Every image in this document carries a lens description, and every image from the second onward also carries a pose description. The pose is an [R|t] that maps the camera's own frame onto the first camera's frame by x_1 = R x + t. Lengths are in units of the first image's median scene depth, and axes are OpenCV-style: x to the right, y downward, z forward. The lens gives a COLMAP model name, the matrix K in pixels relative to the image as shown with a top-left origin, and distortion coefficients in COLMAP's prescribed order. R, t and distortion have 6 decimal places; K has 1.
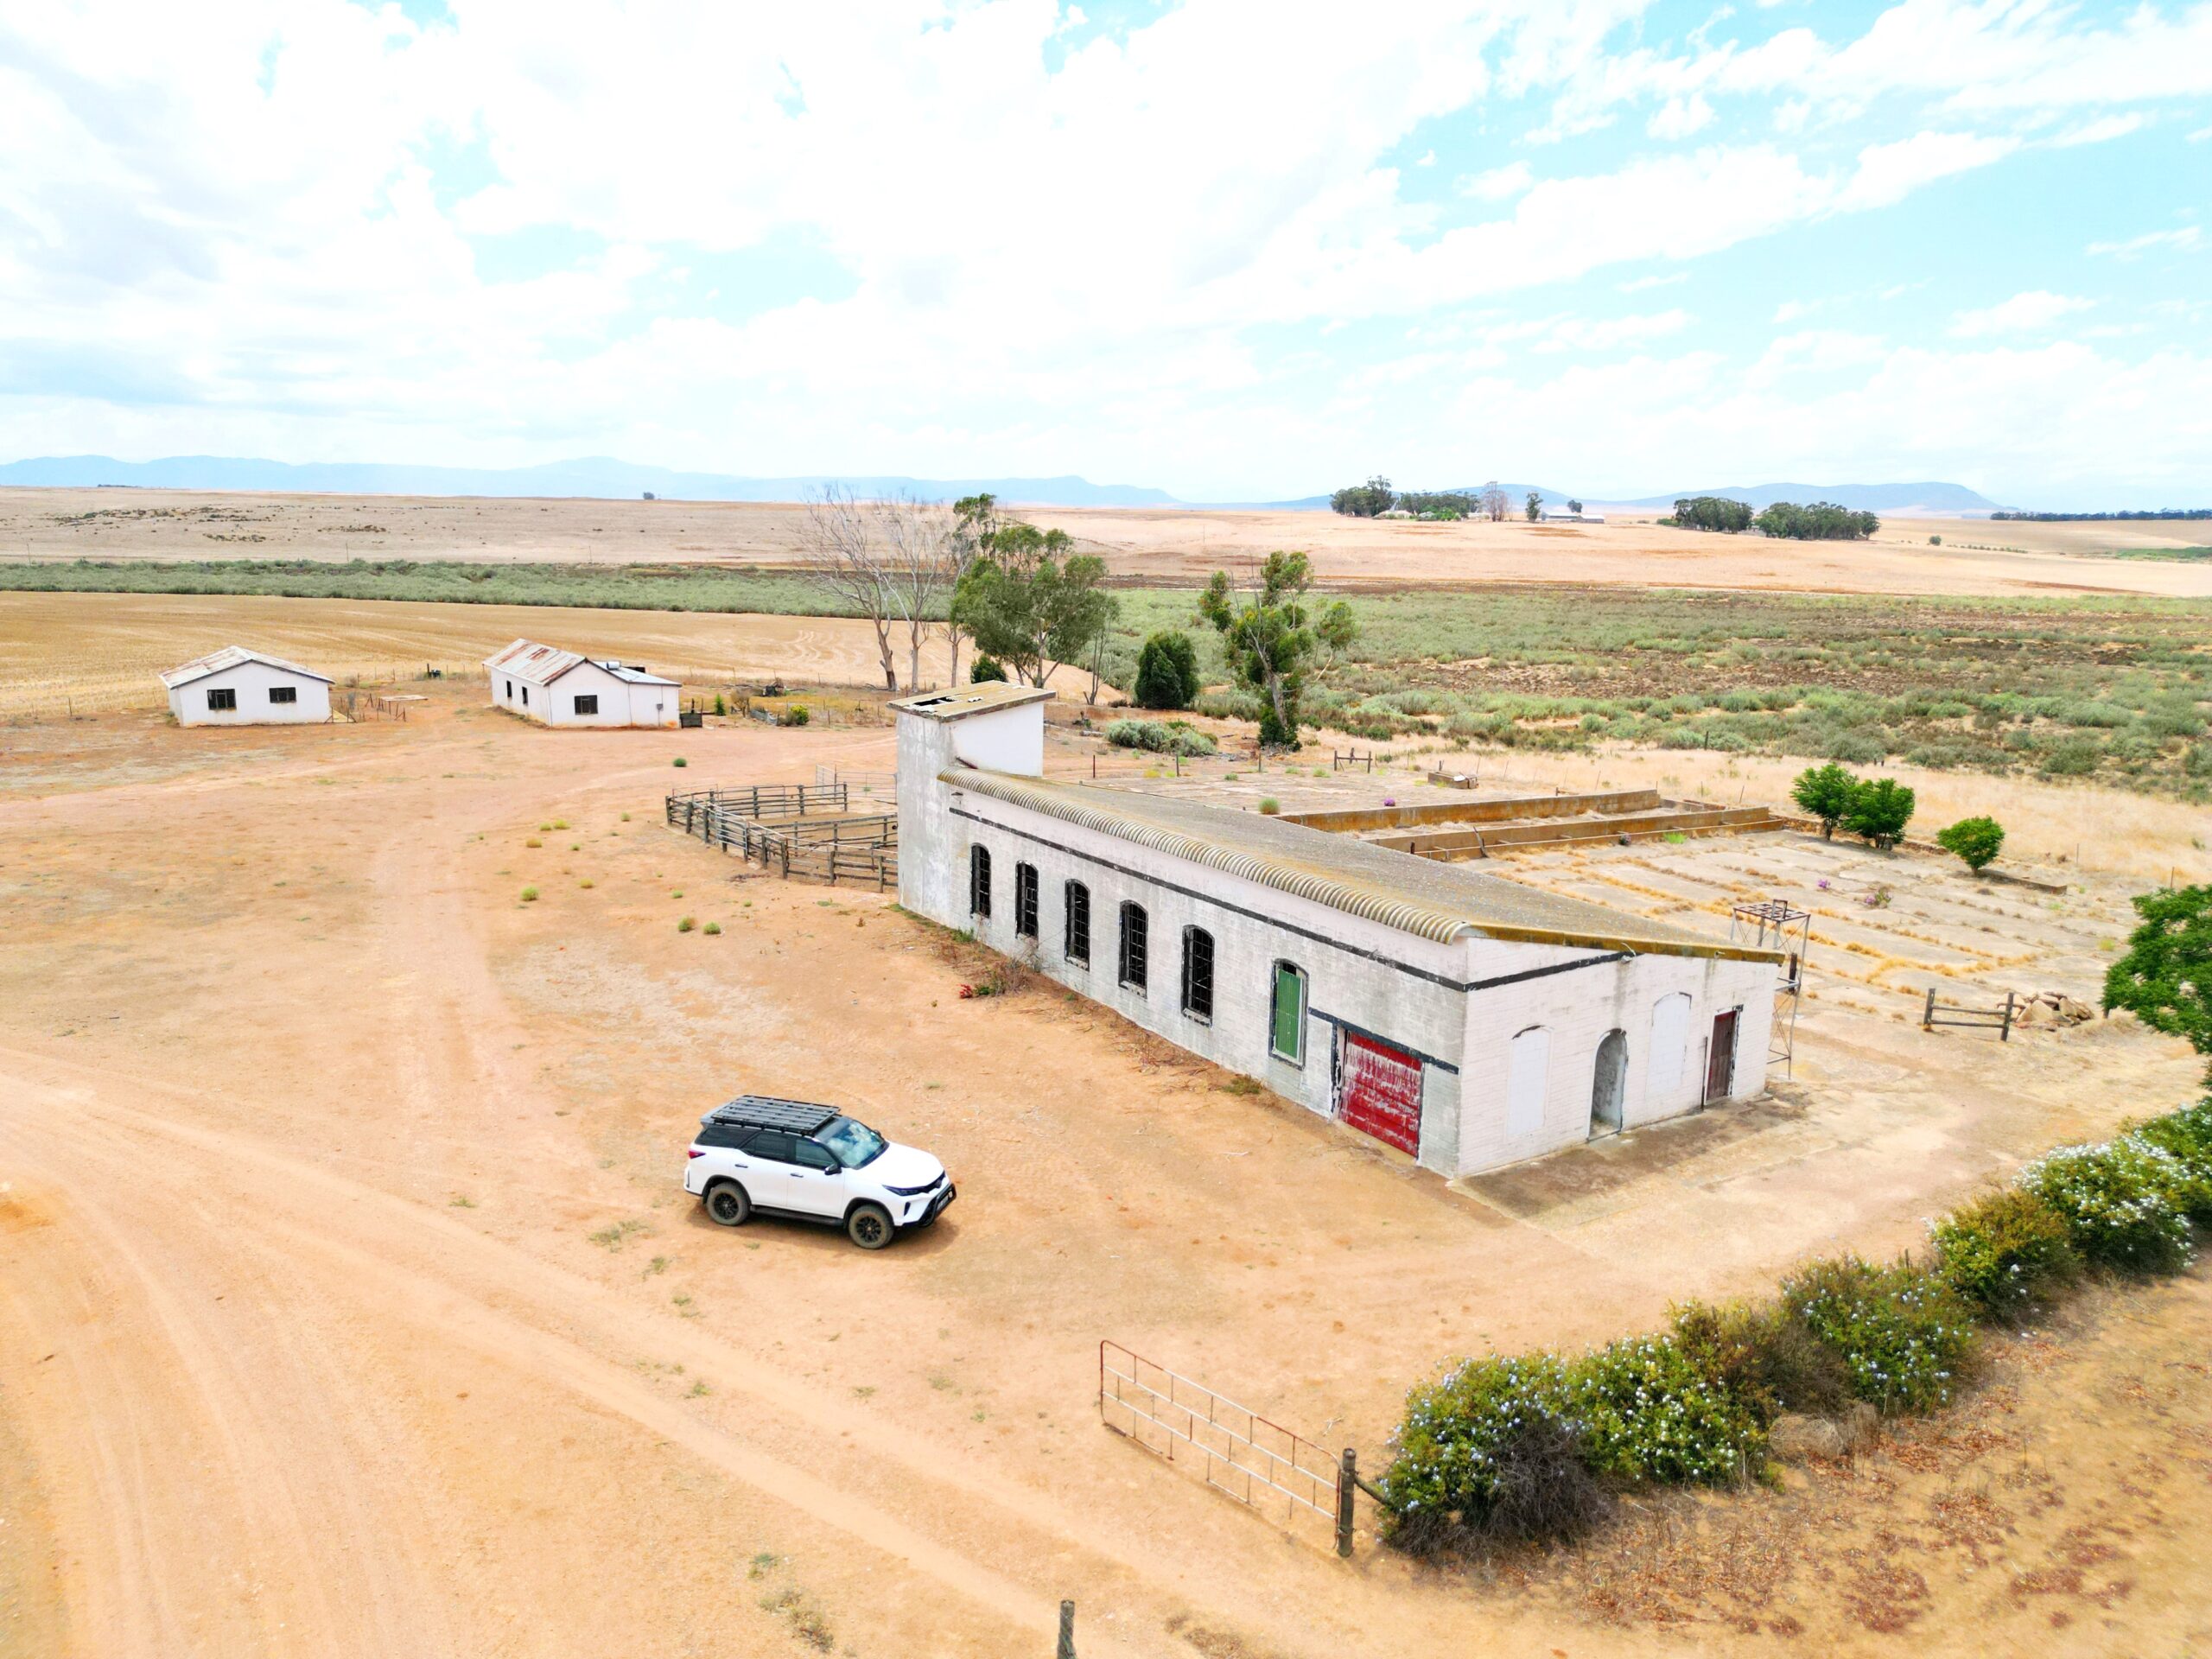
lens RADIAL K [[1550.1, 0, 1107.3], [0, 1550.1, 826.6], [0, 0, 1]] dist [0.000210, -0.000404]
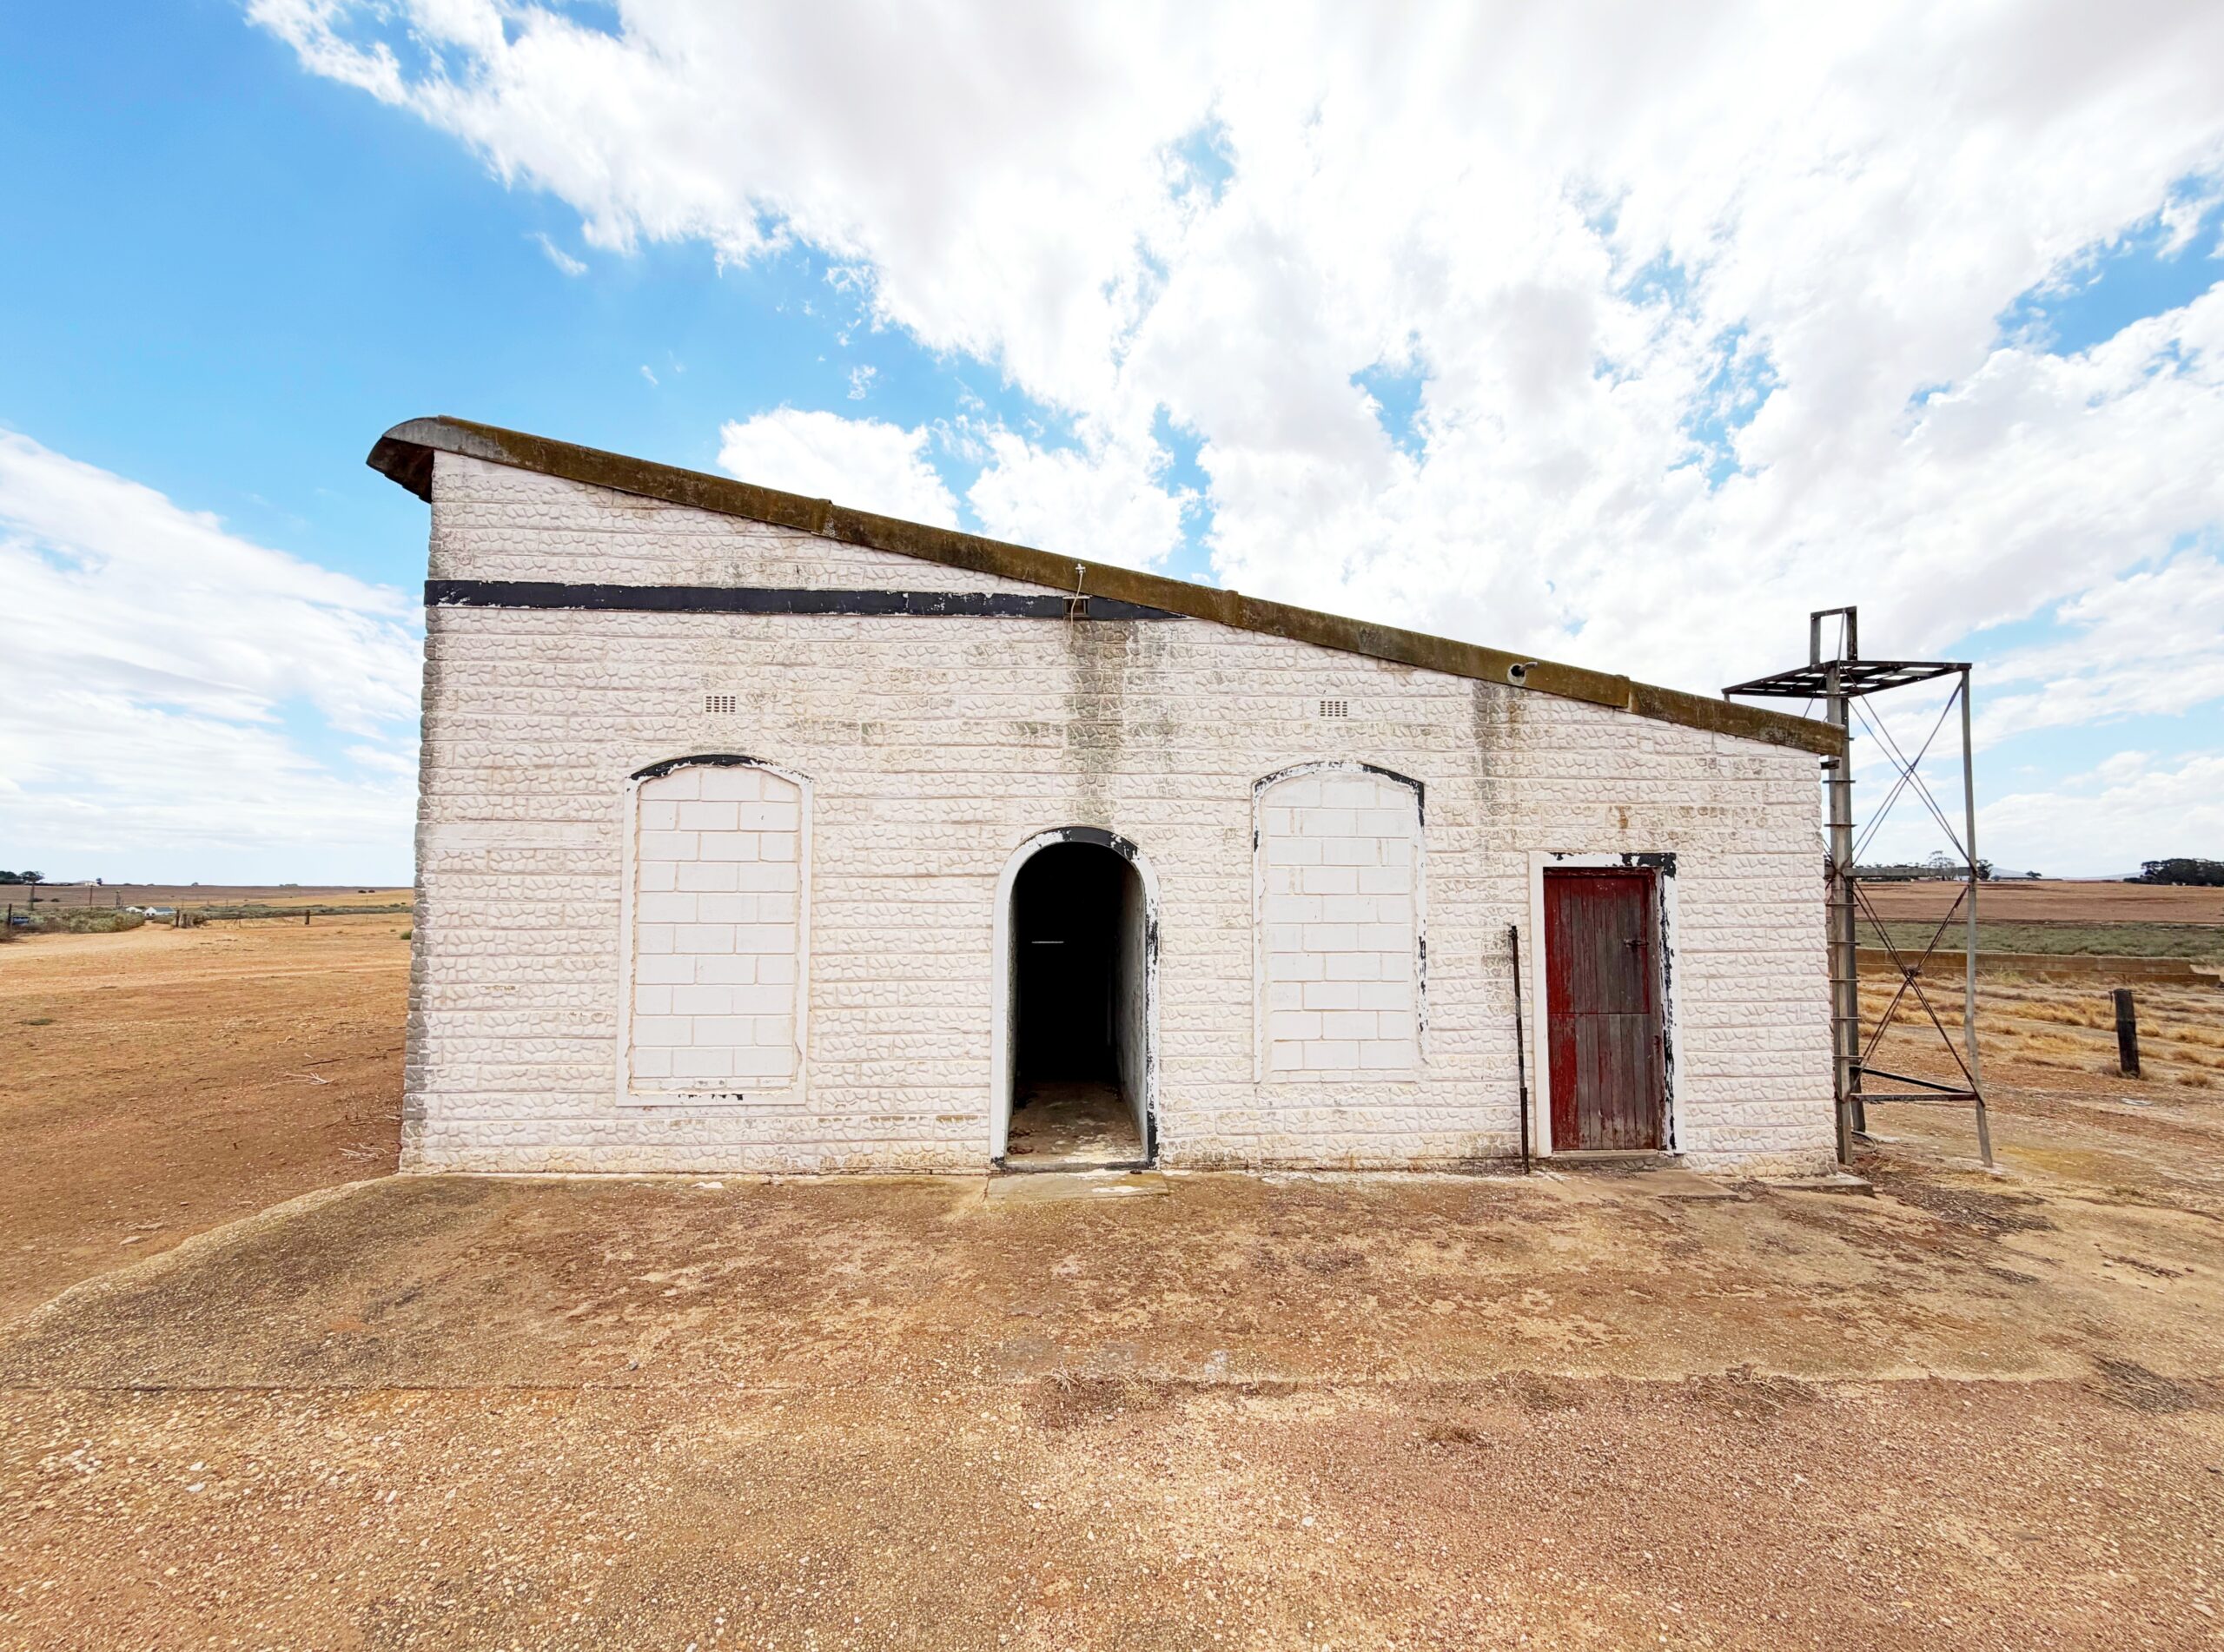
lens RADIAL K [[892.6, 0, 1103.5], [0, 892.6, 841.4], [0, 0, 1]] dist [-0.000958, -0.000115]
pose [[0.867548, -0.044679, -0.495343, 0.401471], [-0.082899, 0.969034, -0.232596, 0.167496], [0.490396, 0.242852, 0.836979, 0.785255]]
